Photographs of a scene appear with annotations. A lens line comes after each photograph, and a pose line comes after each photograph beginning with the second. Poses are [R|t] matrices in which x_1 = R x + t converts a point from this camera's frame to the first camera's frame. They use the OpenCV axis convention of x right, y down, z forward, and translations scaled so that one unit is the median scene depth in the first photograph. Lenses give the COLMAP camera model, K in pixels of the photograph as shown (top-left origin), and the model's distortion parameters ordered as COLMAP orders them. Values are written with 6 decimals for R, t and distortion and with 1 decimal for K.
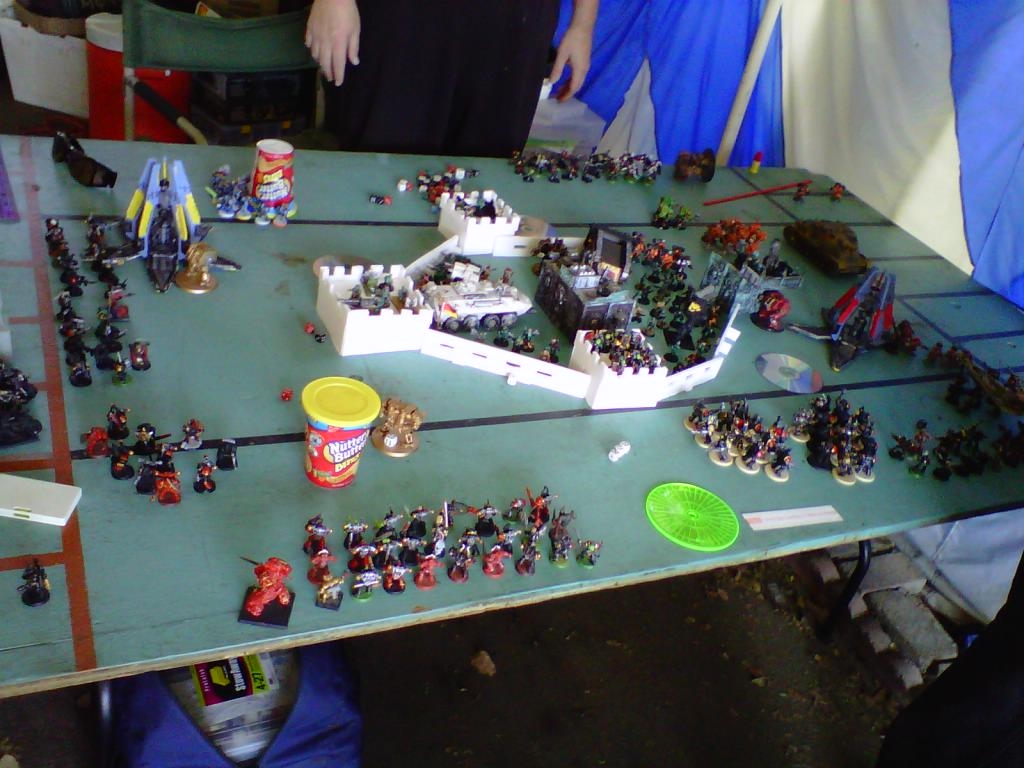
lens RADIAL K [[995.7, 0, 512.0], [0, 995.7, 384.0], [0, 0, 1]] dist [0.048399, -0.223561]
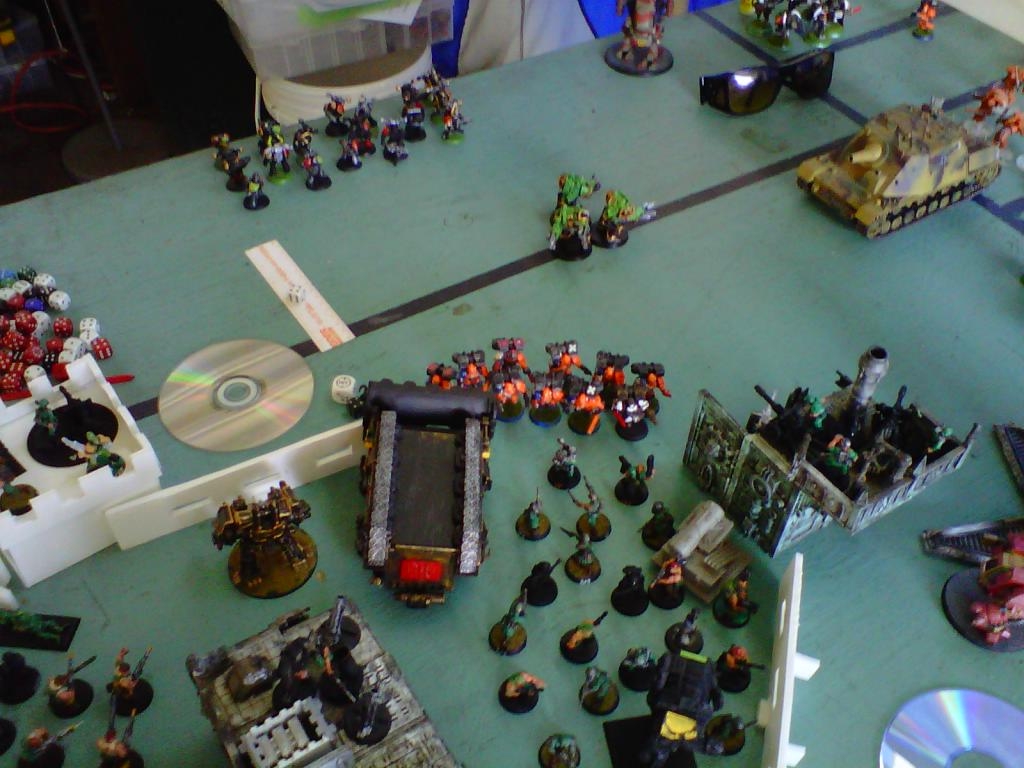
lens RADIAL K [[995.7, 0, 512.0], [0, 995.7, 384.0], [0, 0, 1]] dist [0.048399, -0.223561]
pose [[0.973429, -0.219855, -0.064030, 0.182398], [0.228697, 0.947516, 0.223407, -0.269304], [0.011552, -0.232114, 0.972620, 0.743045]]
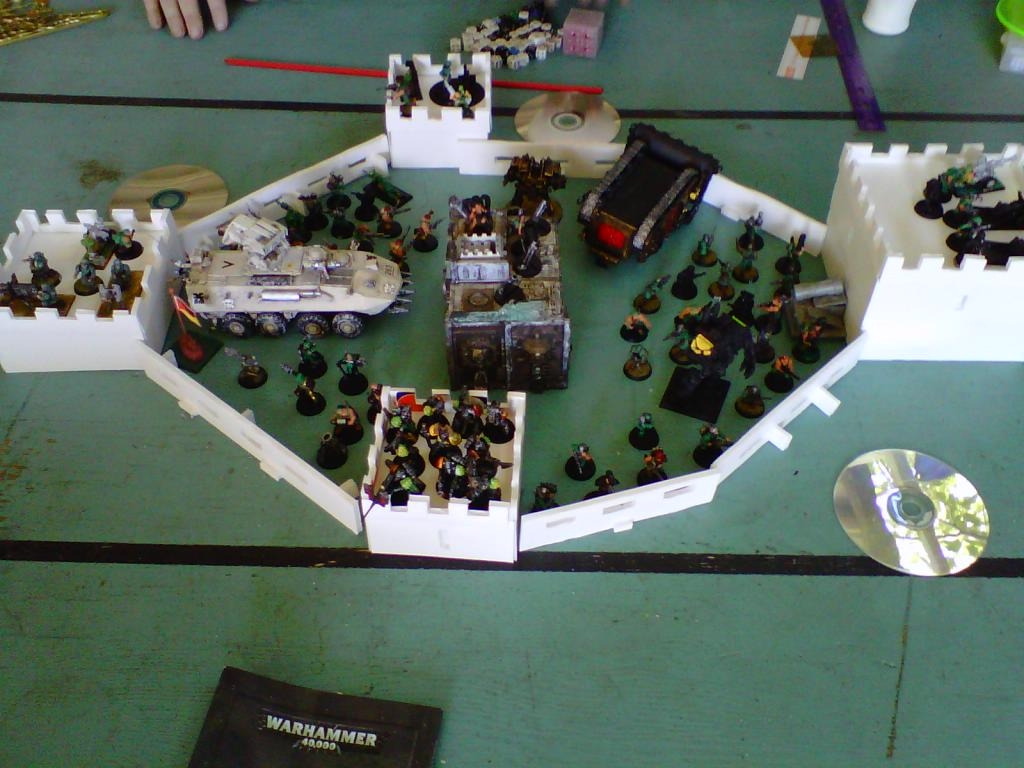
lens RADIAL K [[995.7, 0, 512.0], [0, 995.7, 384.0], [0, 0, 1]] dist [0.048399, -0.223561]
pose [[0.880076, 0.178672, -0.439935, 0.323749], [-0.082838, 0.970069, 0.228262, -0.165164], [0.467551, -0.164444, 0.868536, 0.566585]]
